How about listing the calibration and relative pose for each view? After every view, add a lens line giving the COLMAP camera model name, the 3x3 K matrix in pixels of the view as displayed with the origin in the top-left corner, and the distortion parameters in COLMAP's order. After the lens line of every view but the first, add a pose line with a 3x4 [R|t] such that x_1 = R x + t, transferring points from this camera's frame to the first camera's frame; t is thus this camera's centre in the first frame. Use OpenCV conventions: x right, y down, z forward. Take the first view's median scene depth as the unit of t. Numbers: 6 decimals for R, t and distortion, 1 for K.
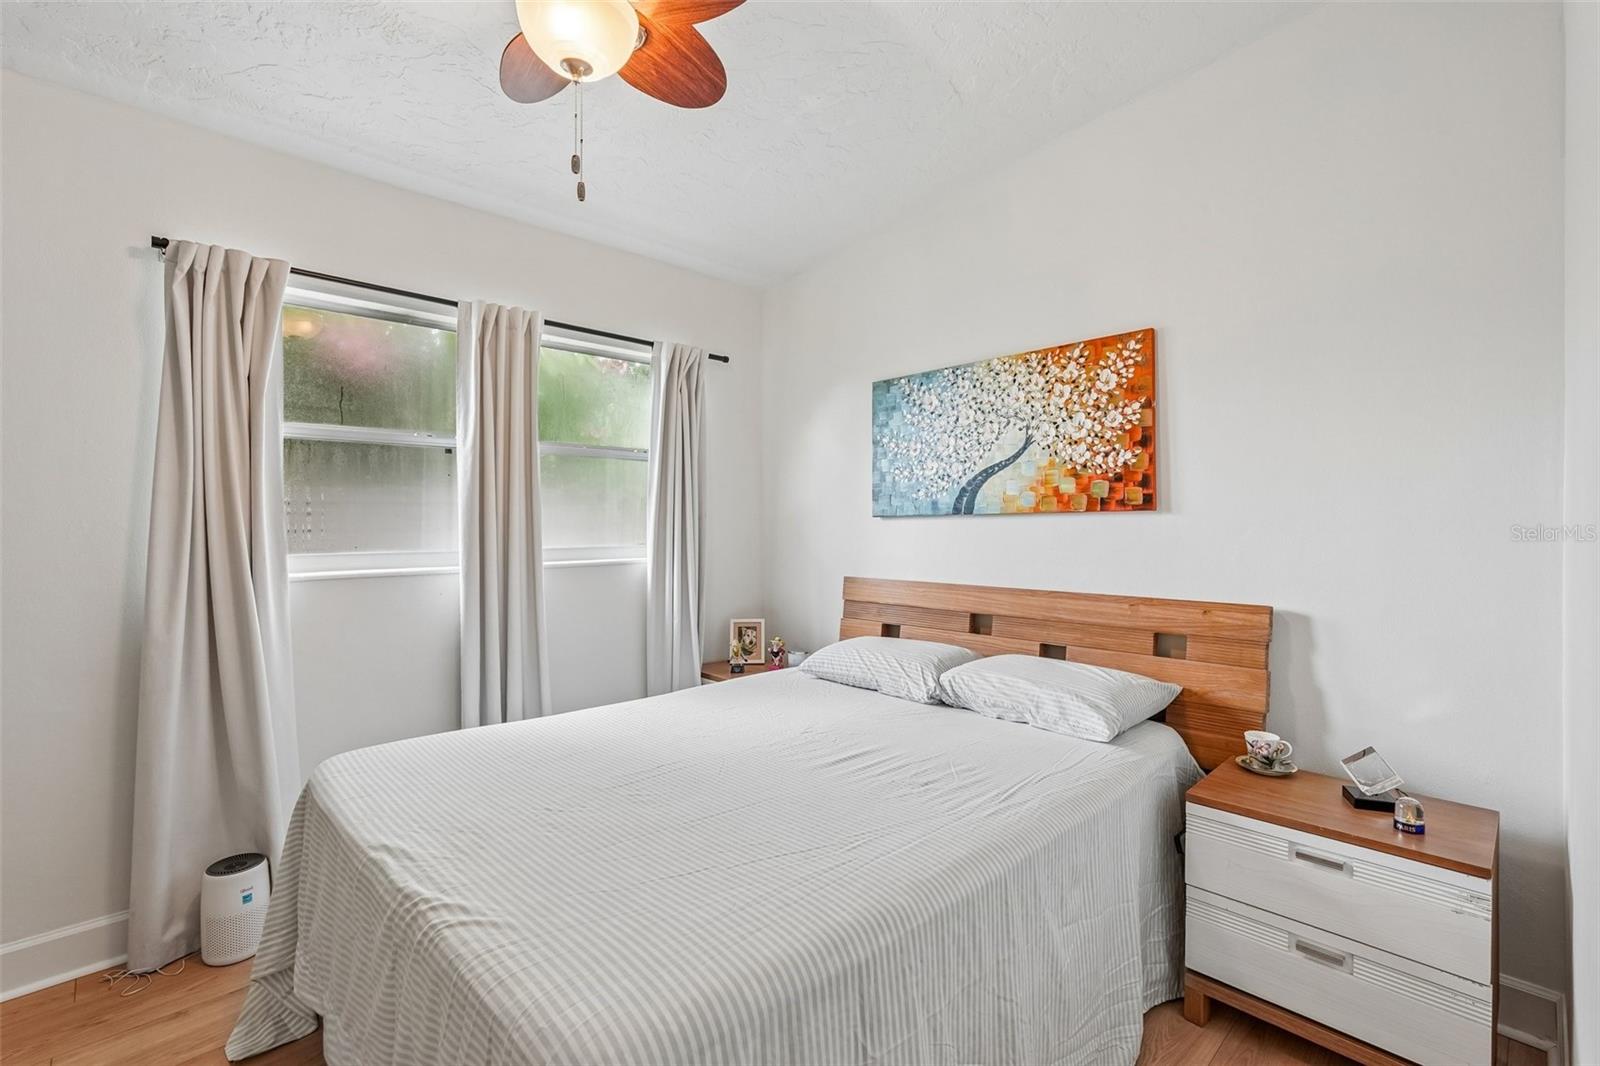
lens RADIAL K [[708.4, 0, 798.7], [0, 708.4, 526.0], [0, 0, 1]] dist [-0.014018, 0.000742]
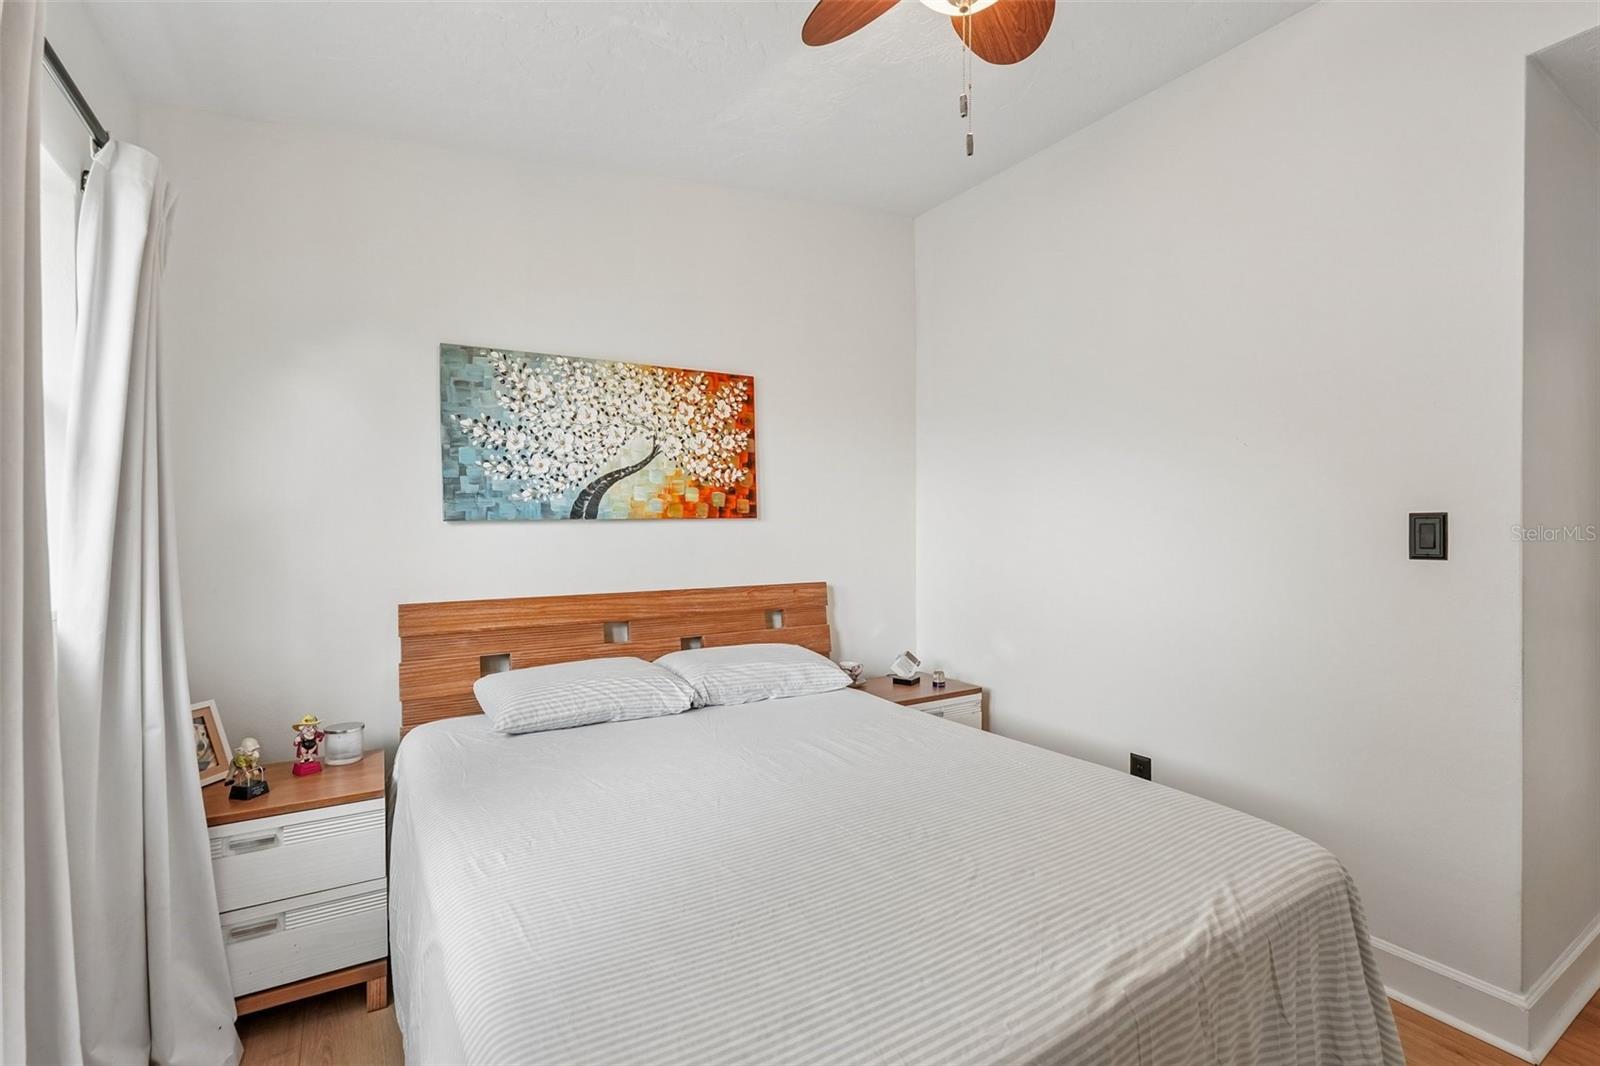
lens RADIAL K [[708.4, 0, 797.5], [0, 708.4, 533.3], [0, 0, 1]] dist [-0.014018, 0.000742]
pose [[0.226856, -0.012853, 0.973844, -0.664660], [0.005588, 0.999914, 0.011896, -0.008062], [-0.973912, 0.002743, 0.226908, 0.559346]]
